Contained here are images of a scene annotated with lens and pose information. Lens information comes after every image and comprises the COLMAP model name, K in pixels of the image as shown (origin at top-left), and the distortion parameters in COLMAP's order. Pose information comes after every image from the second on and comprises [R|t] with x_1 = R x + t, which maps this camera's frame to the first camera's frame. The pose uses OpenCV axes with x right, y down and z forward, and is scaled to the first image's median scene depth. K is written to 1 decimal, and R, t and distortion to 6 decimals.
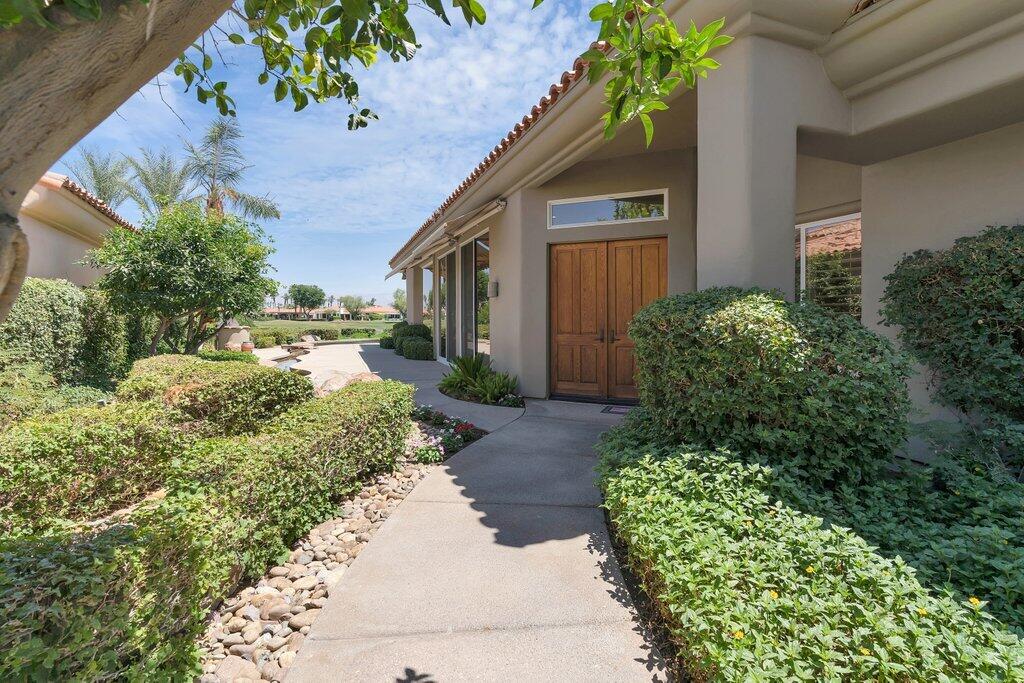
lens RADIAL K [[480.2, 0, 512.4], [0, 480.2, 320.3], [0, 0, 1]] dist [0.001462, 0.000360]
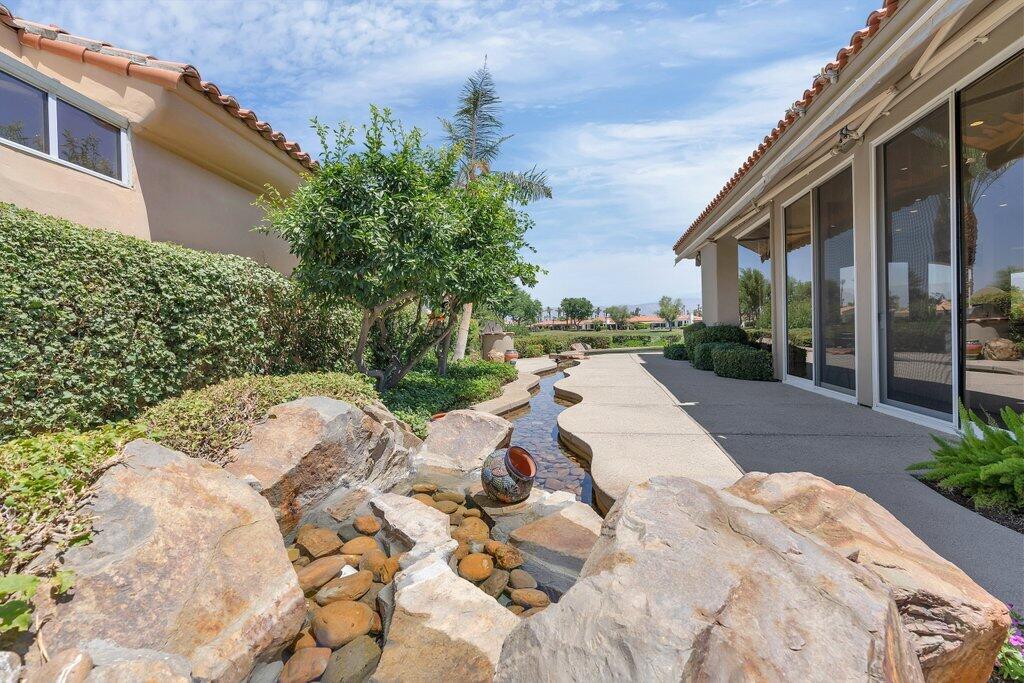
lens RADIAL K [[481.0, 0, 515.8], [0, 481.0, 333.5], [0, 0, 1]] dist [-0.001212, 0.000192]
pose [[0.862231, -0.016570, -0.506244, -0.092577], [0.020531, 0.999787, 0.002244, 0.011208], [0.506098, -0.012328, 0.862388, 0.219908]]
